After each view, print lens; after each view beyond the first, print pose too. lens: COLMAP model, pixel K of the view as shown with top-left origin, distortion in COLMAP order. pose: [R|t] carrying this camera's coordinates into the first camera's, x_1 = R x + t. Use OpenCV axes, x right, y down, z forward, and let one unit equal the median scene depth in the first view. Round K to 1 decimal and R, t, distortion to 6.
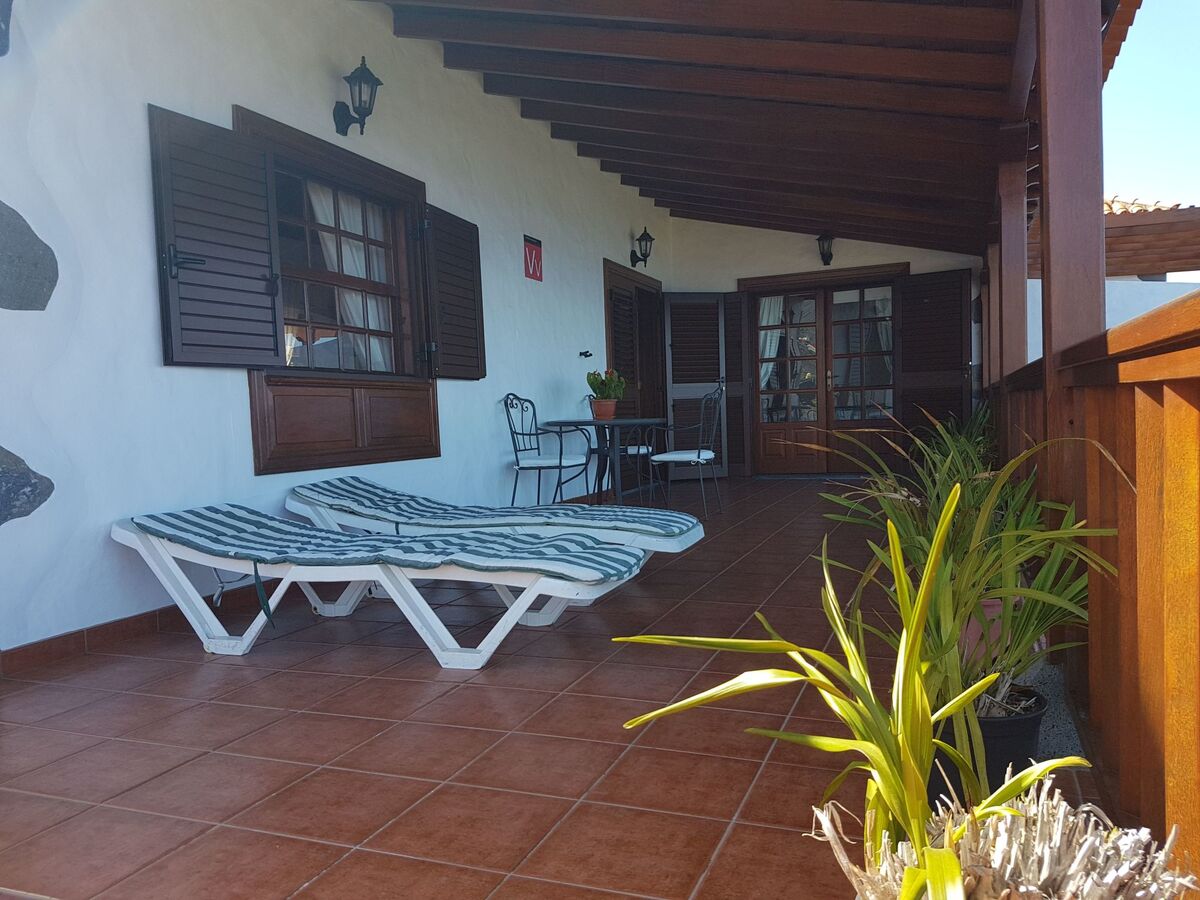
lens RADIAL K [[916.0, 0, 600.0], [0, 916.0, 450.0], [0, 0, 1]] dist [0.256717, -0.528421]
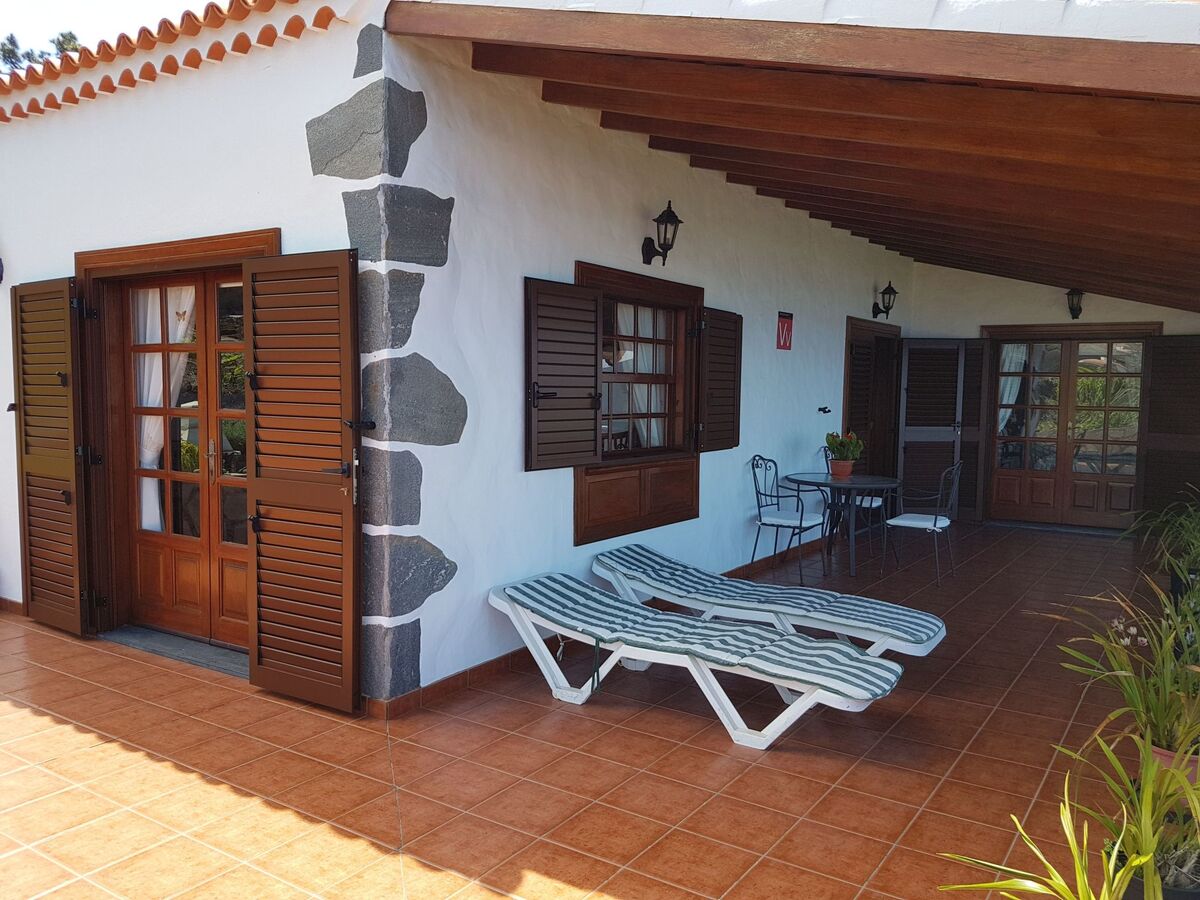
lens RADIAL K [[916.0, 0, 600.0], [0, 916.0, 450.0], [0, 0, 1]] dist [0.256717, -0.528421]
pose [[0.974972, 0.064331, -0.212817, -0.055201], [-0.058207, 0.997694, 0.034921, -0.118284], [0.214572, -0.021659, 0.976468, -0.176861]]
